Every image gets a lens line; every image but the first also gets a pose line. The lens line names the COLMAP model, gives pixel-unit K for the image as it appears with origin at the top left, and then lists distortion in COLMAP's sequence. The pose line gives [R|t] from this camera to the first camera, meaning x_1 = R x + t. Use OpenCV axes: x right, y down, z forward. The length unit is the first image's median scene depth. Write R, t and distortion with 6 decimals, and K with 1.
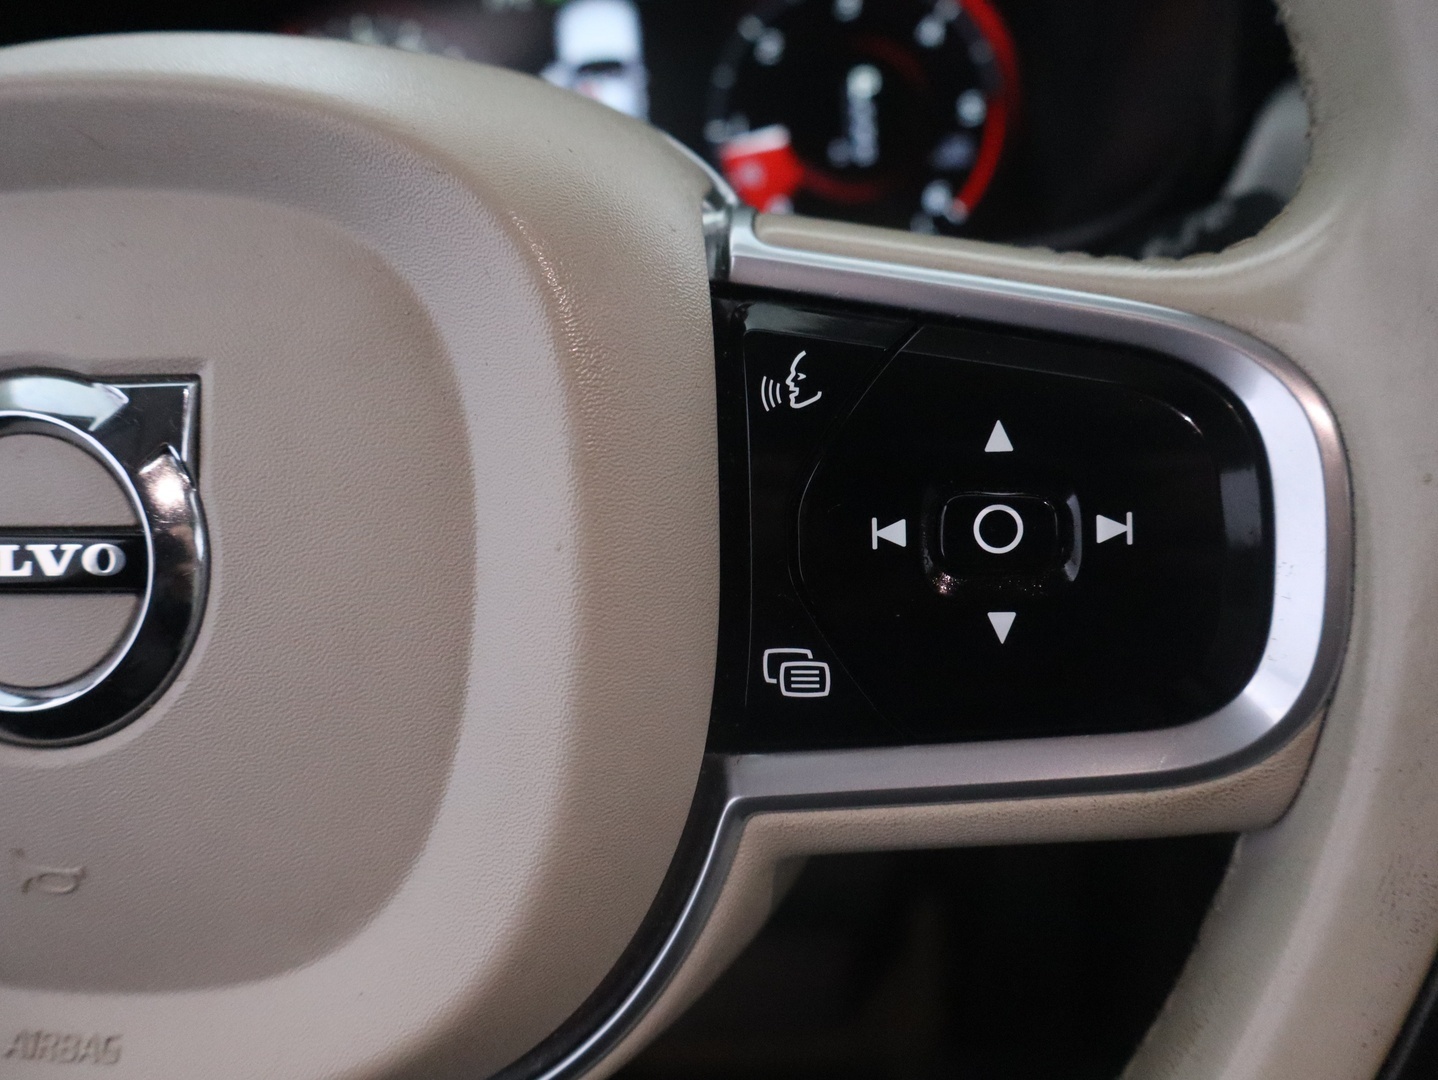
lens RADIAL K [[1384.9, 0, 719.0], [0, 1384.9, 540.0], [0, 0, 1]] dist [0.005069, 0.001454]
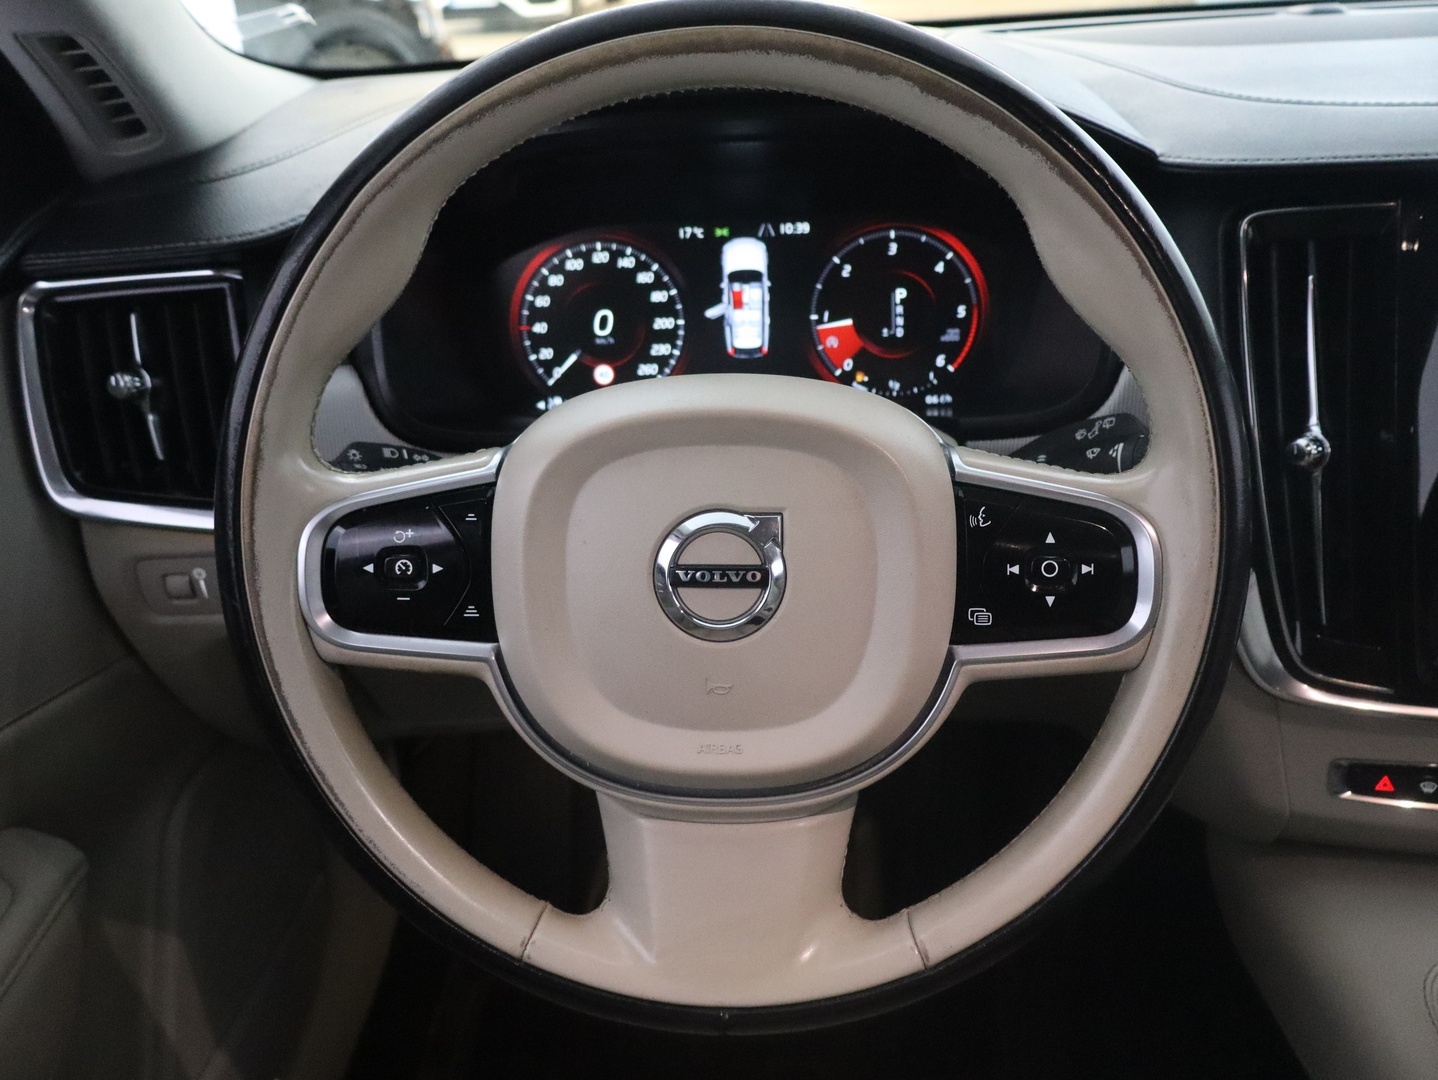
lens RADIAL K [[1384.9, 0, 719.0], [0, 1384.9, 540.0], [0, 0, 1]] dist [0.005069, 0.001454]
pose [[0.993386, 0.009807, 0.114407, -0.834527], [-0.010957, 0.999896, 0.009429, -0.088236], [-0.114302, -0.010620, 0.993389, -1.856077]]
